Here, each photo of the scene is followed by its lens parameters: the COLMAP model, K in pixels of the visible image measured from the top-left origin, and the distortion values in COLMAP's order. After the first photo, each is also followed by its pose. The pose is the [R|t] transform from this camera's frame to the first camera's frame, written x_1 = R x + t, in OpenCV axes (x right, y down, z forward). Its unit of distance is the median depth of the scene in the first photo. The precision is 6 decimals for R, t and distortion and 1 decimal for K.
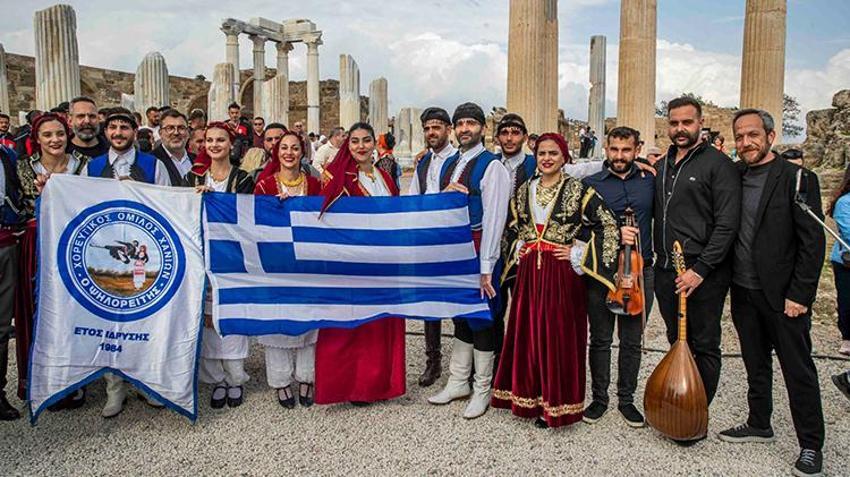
lens RADIAL K [[637.4, 0, 425.0], [0, 637.4, 238.5], [0, 0, 1]] dist [-0.043796, 0.001922]
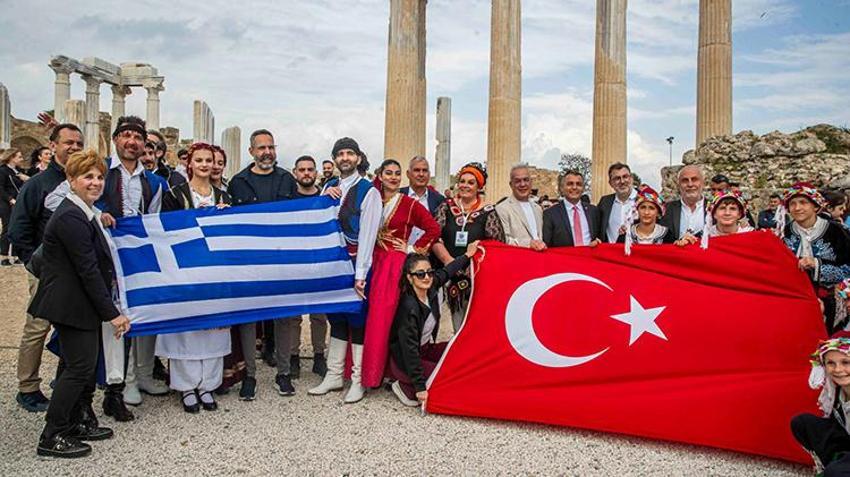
lens RADIAL K [[674.6, 0, 425.0], [0, 674.6, 238.5], [0, 0, 1]] dist [0.002127, 0.003544]
pose [[0.970992, 0.013954, 0.238705, -0.032210], [0.010558, 0.994820, -0.101102, 0.038493], [-0.238879, 0.100689, 0.965815, -0.092935]]
